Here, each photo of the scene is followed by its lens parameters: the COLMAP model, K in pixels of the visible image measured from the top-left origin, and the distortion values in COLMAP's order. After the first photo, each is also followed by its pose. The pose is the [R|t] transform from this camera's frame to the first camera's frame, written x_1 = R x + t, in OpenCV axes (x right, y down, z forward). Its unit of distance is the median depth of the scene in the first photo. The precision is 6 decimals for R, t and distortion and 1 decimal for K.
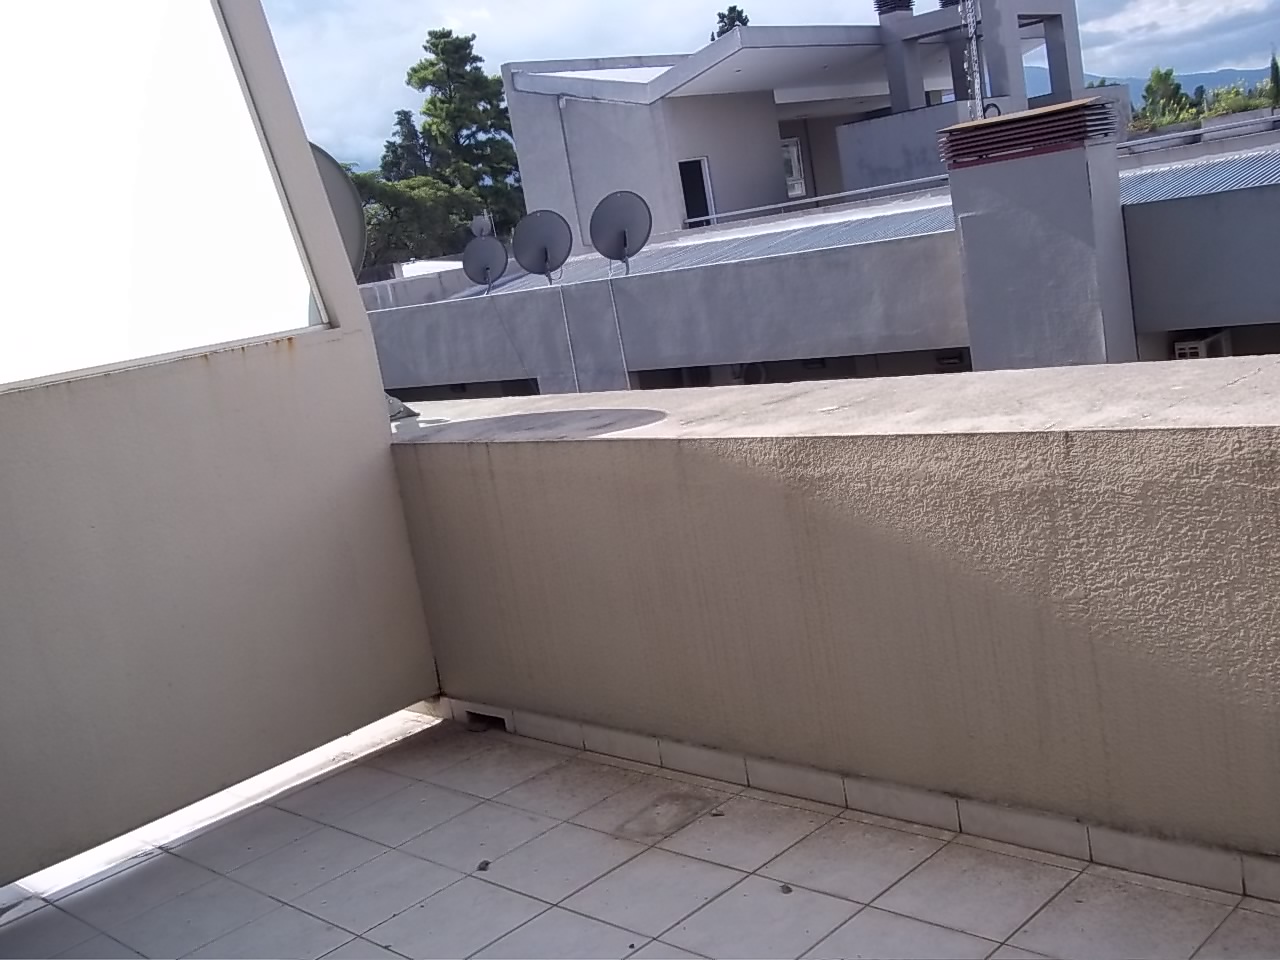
lens RADIAL K [[1368.4, 0, 640.1], [0, 1368.4, 479.8], [0, 0, 1]] dist [0.005914, 0.000000]
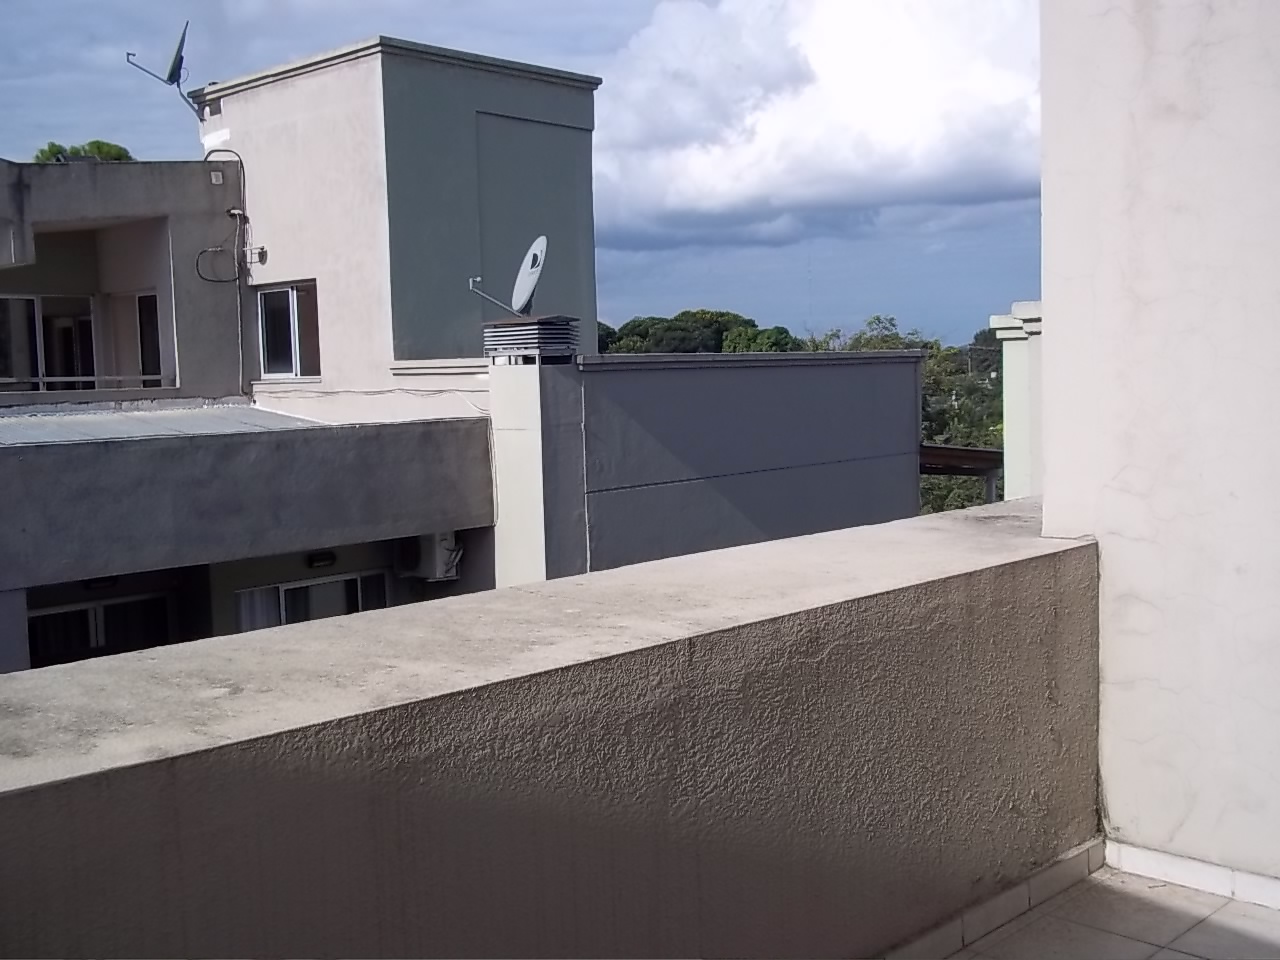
lens RADIAL K [[1368.4, 0, 640.1], [0, 1368.4, 480.3], [0, 0, 1]] dist [0.005914, 0.000000]
pose [[0.023115, 0.062905, 0.997752, -0.653901], [0.182899, 0.980908, -0.066080, -0.084748], [-0.982860, 0.184015, 0.011168, 0.966795]]
